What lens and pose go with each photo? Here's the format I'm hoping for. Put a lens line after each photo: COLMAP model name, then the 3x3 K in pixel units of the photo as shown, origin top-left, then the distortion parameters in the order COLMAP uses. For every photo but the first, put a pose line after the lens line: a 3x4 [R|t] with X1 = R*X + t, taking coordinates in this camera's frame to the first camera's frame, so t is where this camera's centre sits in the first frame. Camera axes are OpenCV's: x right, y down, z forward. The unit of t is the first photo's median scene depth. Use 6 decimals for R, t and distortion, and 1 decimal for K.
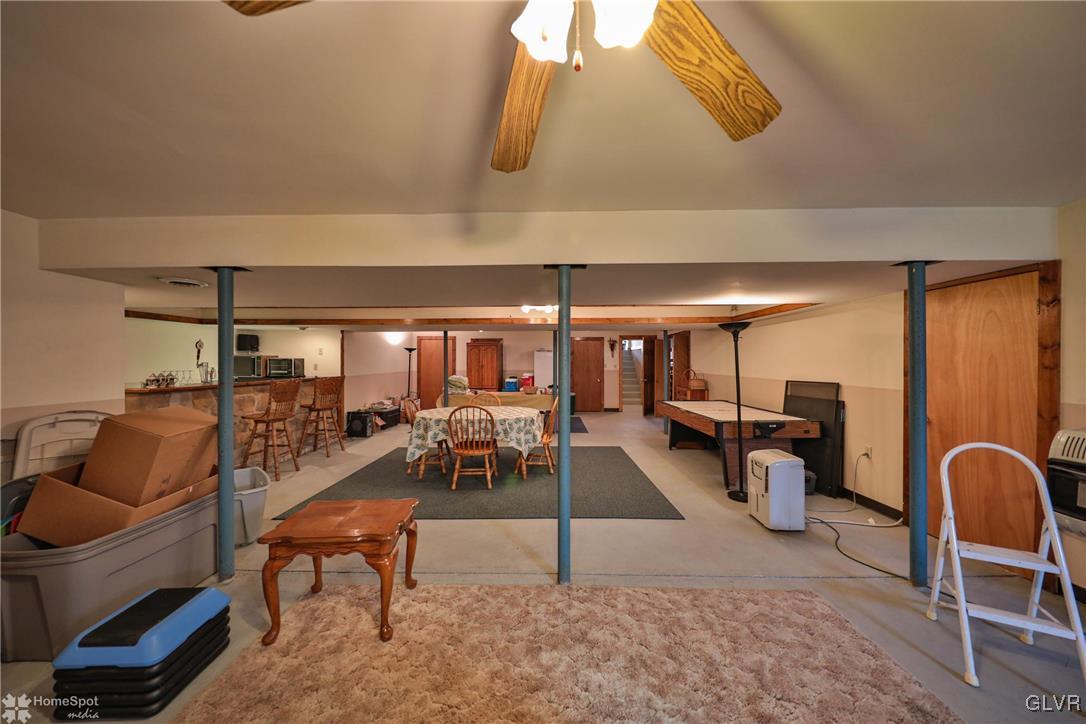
lens RADIAL K [[364.6, 0, 543.0], [0, 364.6, 362.0], [0, 0, 1]] dist [0.000046, -0.000021]
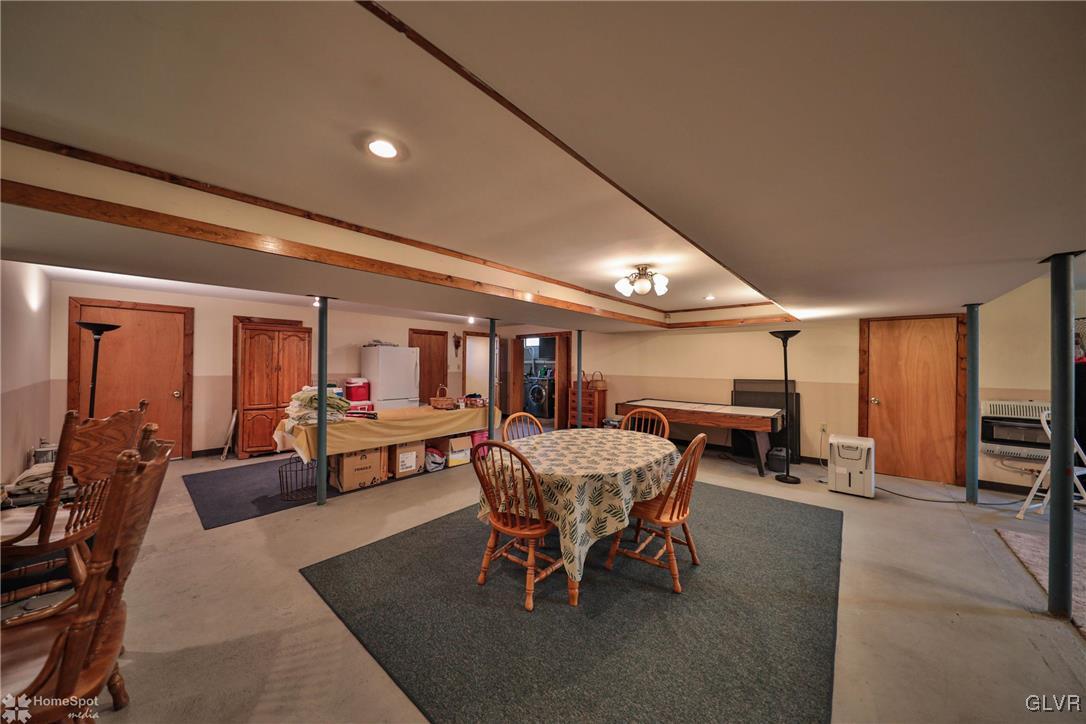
lens RADIAL K [[364.6, 0, 543.0], [0, 364.6, 362.0], [0, 0, 1]] dist [0.000046, -0.000021]
pose [[0.644145, 0.009720, 0.764841, -0.856796], [-0.009205, 0.999945, -0.004955, 0.005110], [-0.764848, -0.003849, 0.644200, 0.841239]]
